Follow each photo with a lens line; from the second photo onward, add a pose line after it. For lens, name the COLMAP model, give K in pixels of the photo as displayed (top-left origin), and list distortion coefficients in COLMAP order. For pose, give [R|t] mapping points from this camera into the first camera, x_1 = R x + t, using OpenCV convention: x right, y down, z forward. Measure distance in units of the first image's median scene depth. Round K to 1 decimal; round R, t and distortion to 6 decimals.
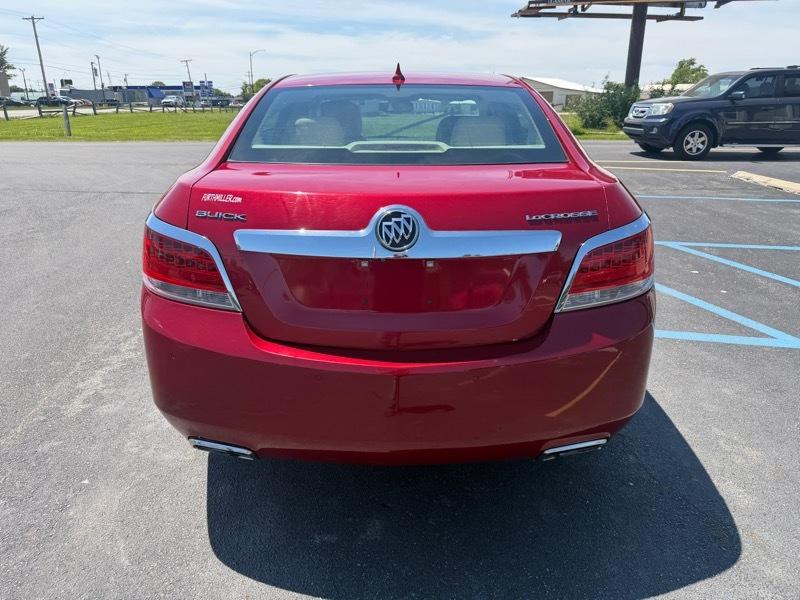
lens RADIAL K [[571.5, 0, 391.6], [0, 571.5, 297.8], [0, 0, 1]] dist [0.027797, -0.030567]
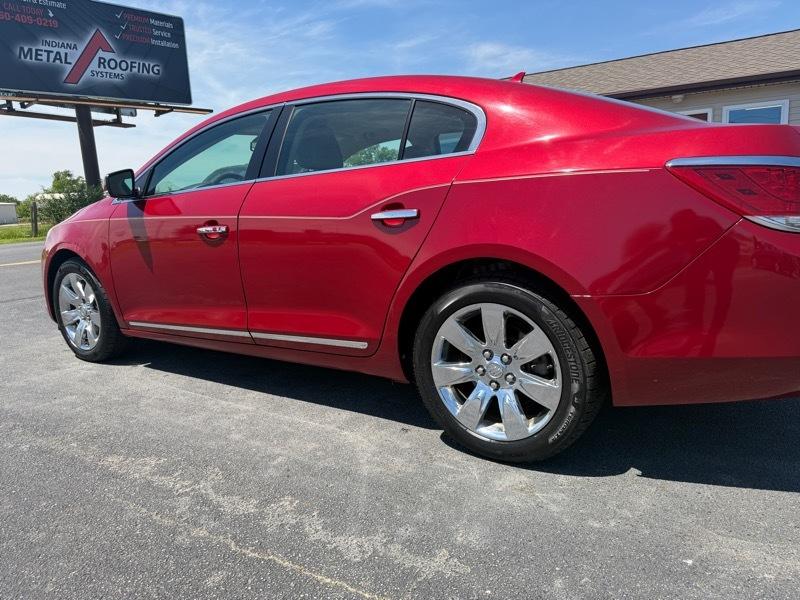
lens RADIAL K [[571.5, 0, 396.8], [0, 571.5, 301.4], [0, 0, 1]] dist [0.027797, -0.030567]
pose [[0.546177, -0.182164, 0.817623, -0.146538], [0.322775, 0.946464, -0.004746, -0.010704], [-0.772986, 0.266501, 0.575735, 0.093309]]
